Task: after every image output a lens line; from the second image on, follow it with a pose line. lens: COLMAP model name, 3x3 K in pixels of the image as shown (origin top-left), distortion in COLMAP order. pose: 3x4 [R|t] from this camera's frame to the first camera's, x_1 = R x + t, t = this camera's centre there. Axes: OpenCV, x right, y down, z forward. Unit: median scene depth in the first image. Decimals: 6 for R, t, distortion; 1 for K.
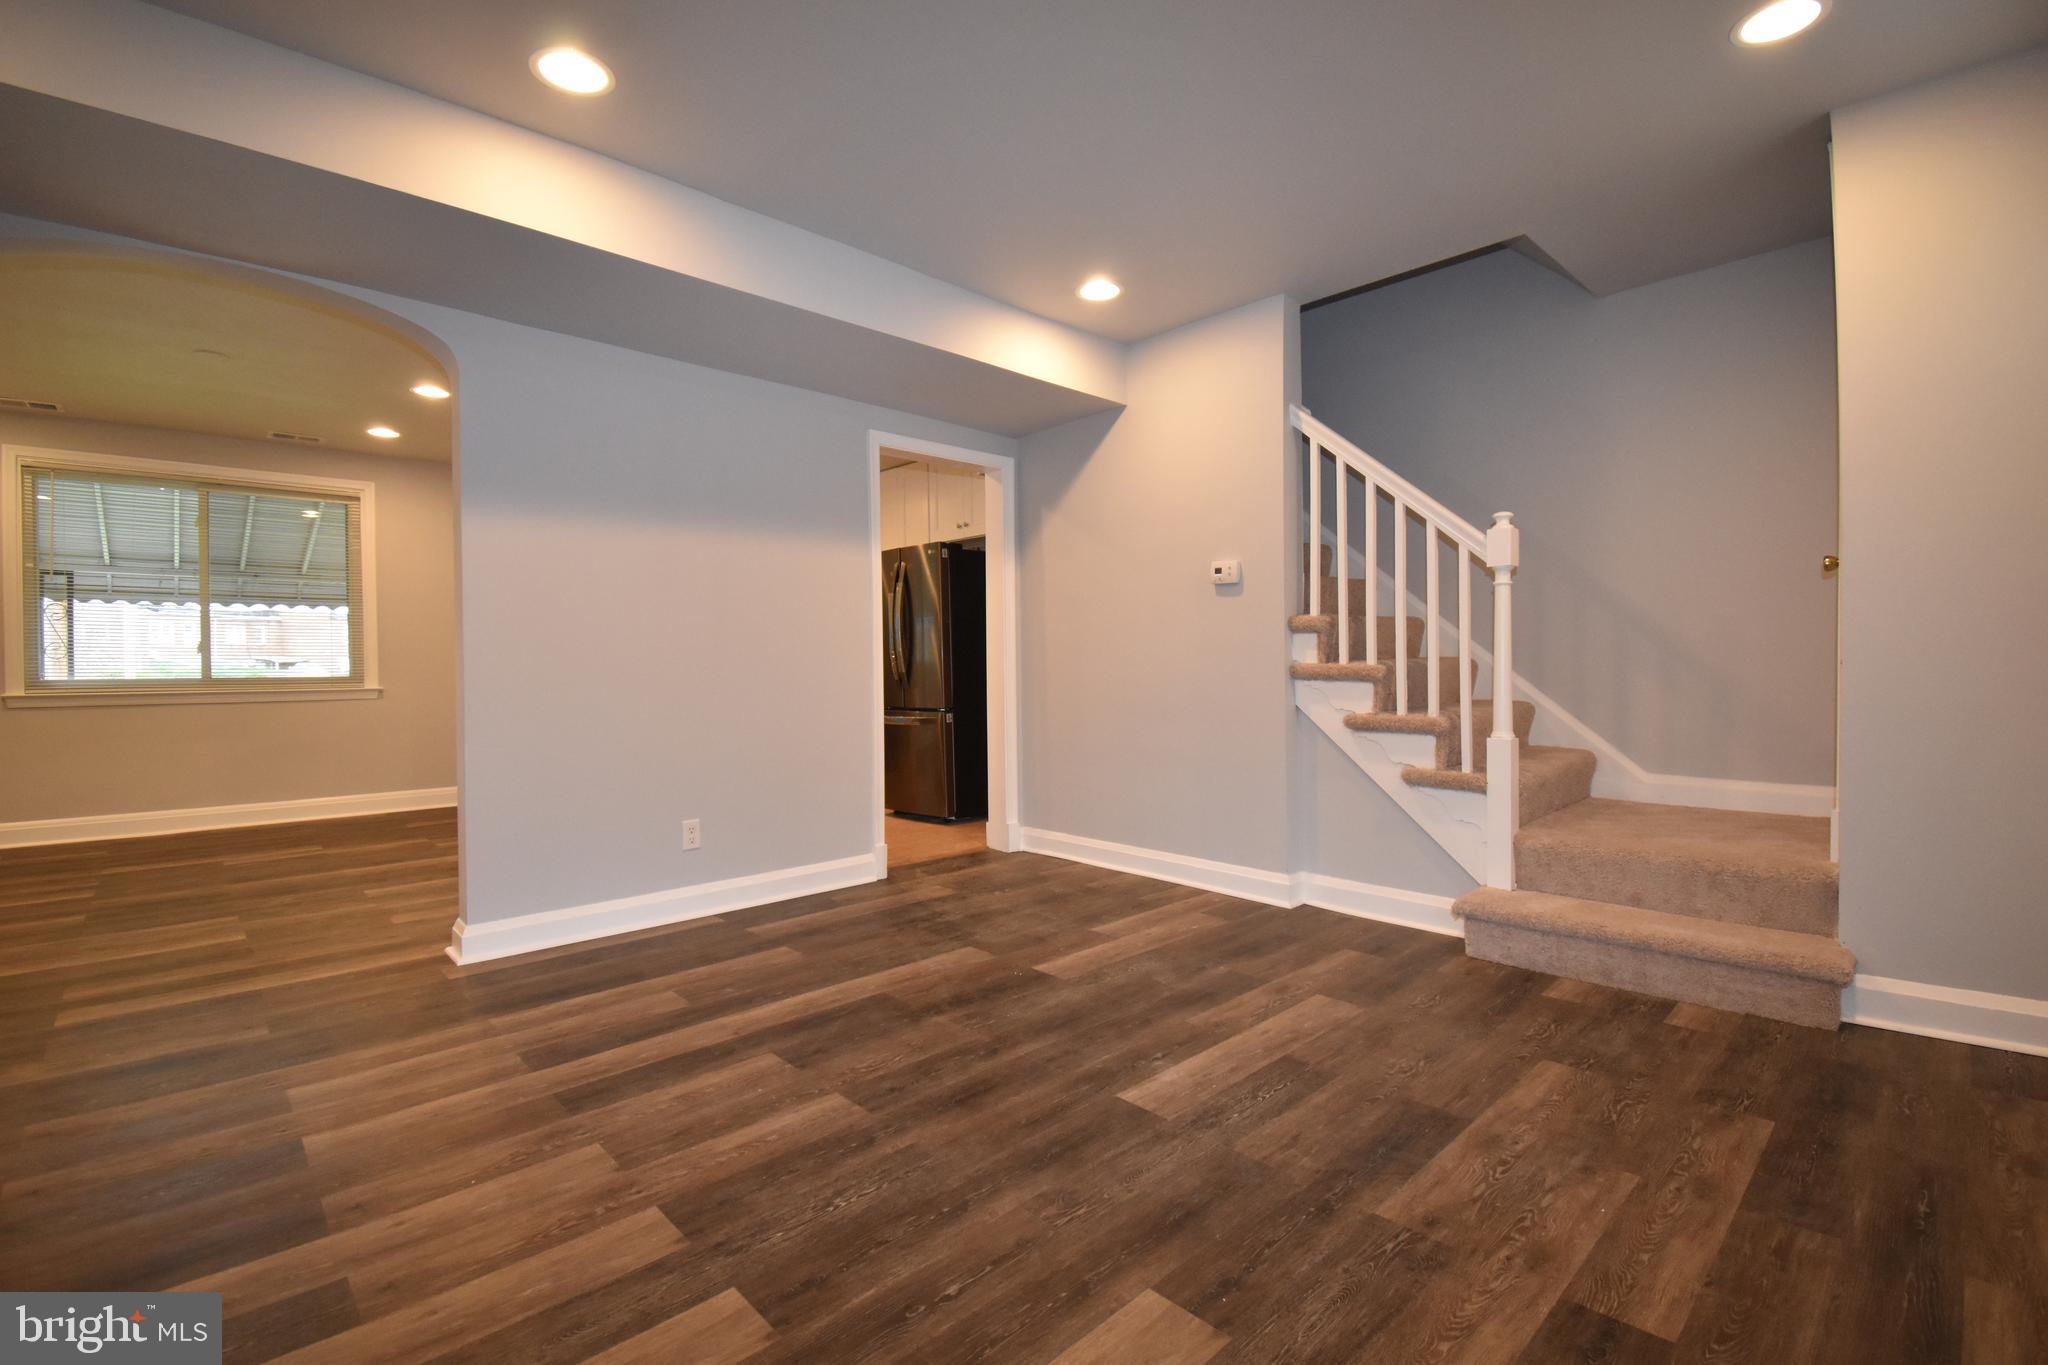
lens RADIAL K [[908.5, 0, 1029.0], [0, 908.5, 675.8], [0, 0, 1]] dist [0.025314, -0.028571]
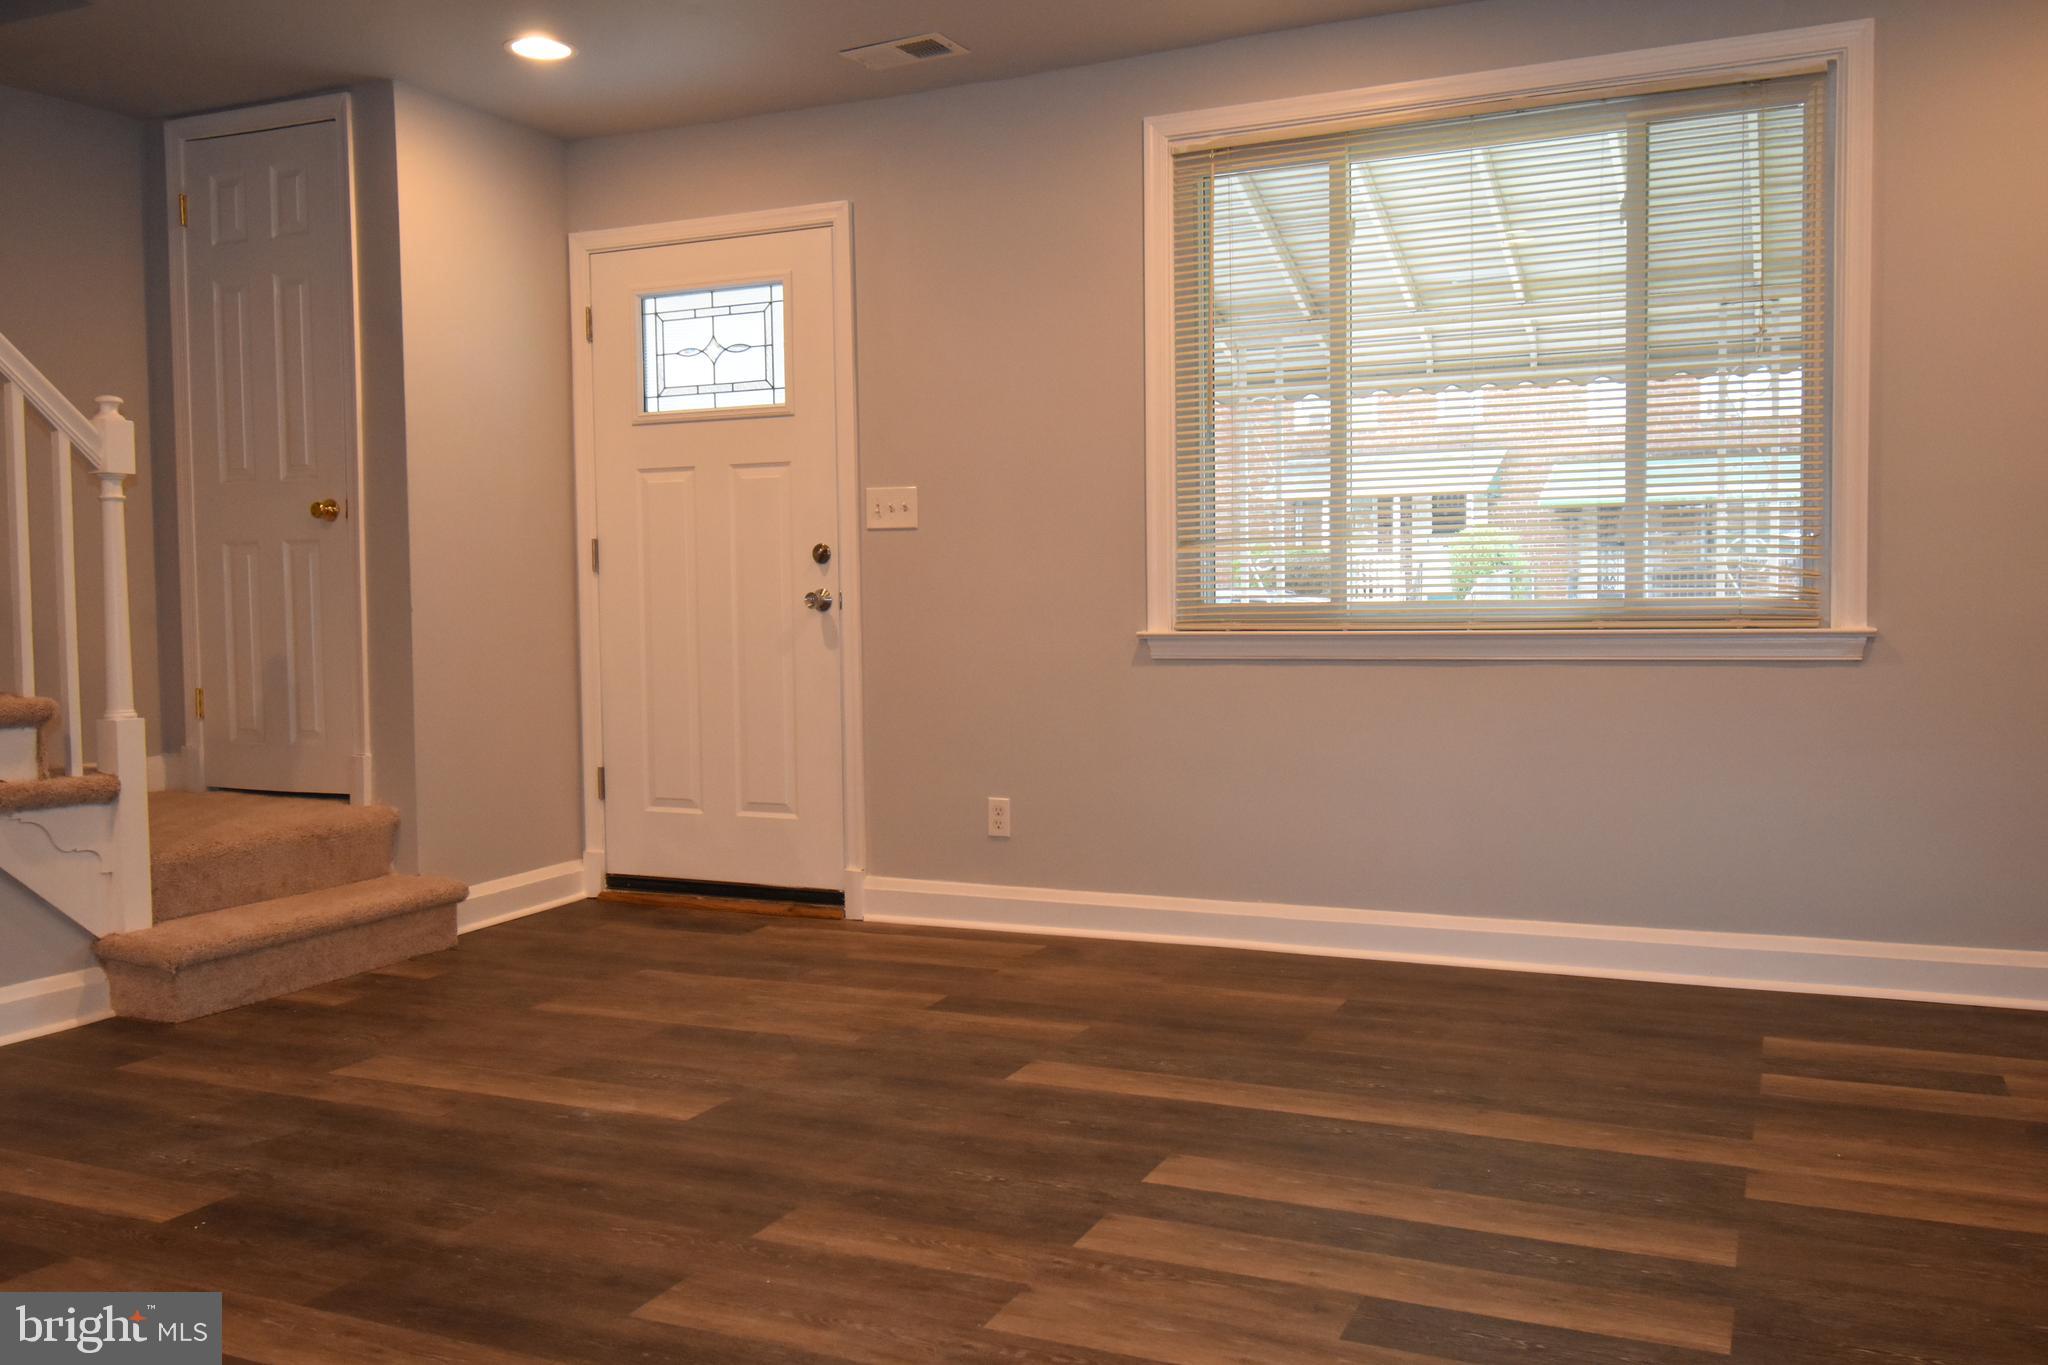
lens RADIAL K [[1697.2, 0, 1024.0], [0, 1697.2, 682.5], [0, 0, 1]] dist [0.003110, -0.003581]
pose [[-0.374603, -0.032805, 0.926605, -1.273757], [0.027569, 0.998538, 0.046498, -0.001641], [-0.926775, 0.042964, -0.373151, 1.126490]]
